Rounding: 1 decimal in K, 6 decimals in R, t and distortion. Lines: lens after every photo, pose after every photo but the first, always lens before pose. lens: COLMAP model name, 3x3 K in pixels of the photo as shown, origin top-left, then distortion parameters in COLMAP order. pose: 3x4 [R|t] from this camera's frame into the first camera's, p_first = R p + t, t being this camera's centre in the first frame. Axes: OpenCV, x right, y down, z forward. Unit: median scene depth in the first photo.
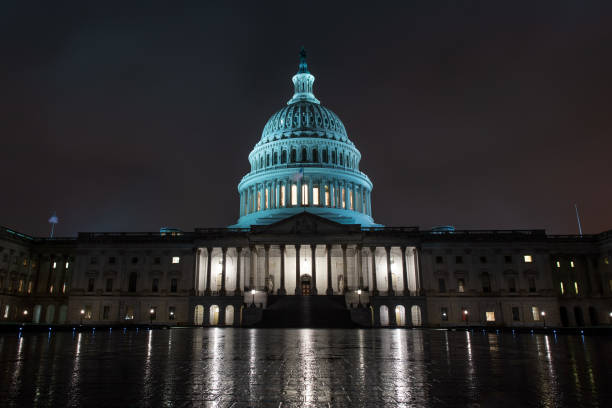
lens RADIAL K [[473.7, 0, 274.4], [0, 473.7, 182.5], [0, 0, 1]] dist [-0.034435, 0.004143]
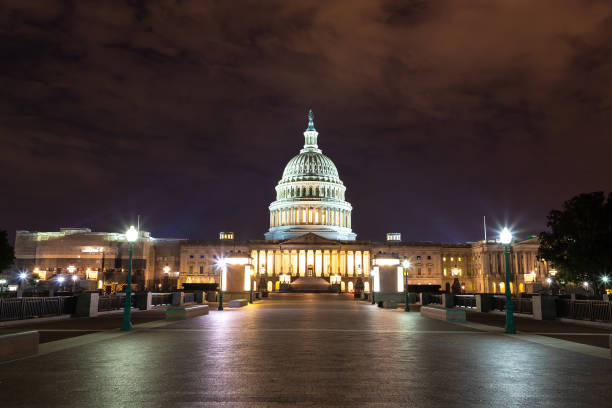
lens RADIAL K [[506.7, 0, 307.0], [0, 506.7, 204.8], [0, 0, 1]] dist [-0.004615, 0.002374]
pose [[0.998160, 0.010057, 0.059799, -0.062244], [-0.017880, 0.991120, 0.131763, -0.276717], [-0.057942, -0.132590, 0.989476, -0.861190]]
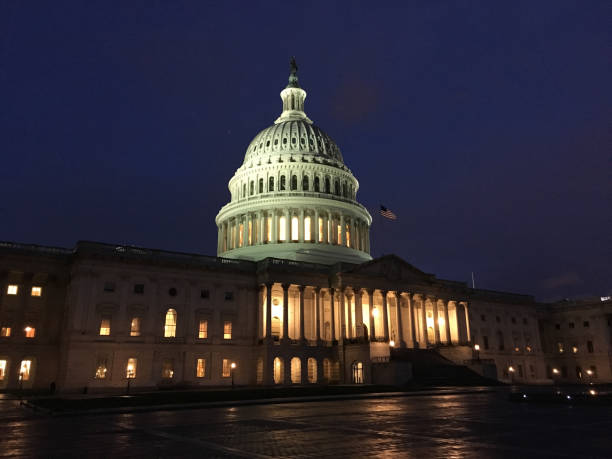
lens RADIAL K [[520.4, 0, 302.2], [0, 520.4, 227.7], [0, 0, 1]] dist [0.109279, -0.171205]
pose [[0.816744, 0.149601, 0.557270, -0.562221], [-0.160964, 0.986536, -0.028929, 0.060424], [-0.554094, -0.066073, 0.829828, 0.247714]]
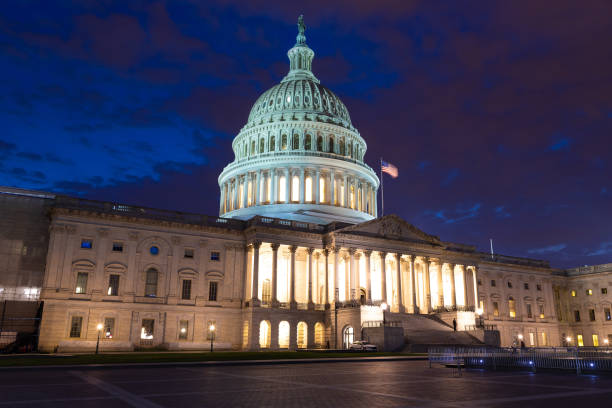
lens RADIAL K [[506.7, 0, 307.0], [0, 506.7, 204.8], [0, 0, 1]] dist [-0.004615, 0.002374]
pose [[0.846763, 0.146474, 0.511407, -0.469147], [-0.163869, 0.986419, -0.011197, 0.071237], [-0.506102, -0.074323, 0.859266, 0.270360]]
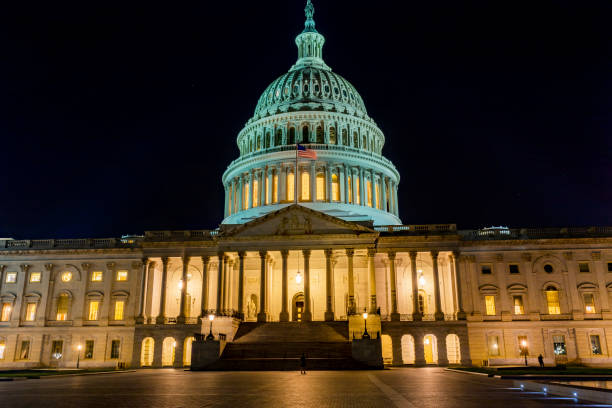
lens RADIAL K [[534.4, 0, 308.6], [0, 534.4, 202.1], [0, 0, 1]] dist [-0.006772, -0.001933]
pose [[0.999859, -0.015943, -0.005273, 0.079714], [0.016002, 0.999807, 0.011381, 0.043998], [0.005091, -0.011464, 0.999921, 0.174861]]
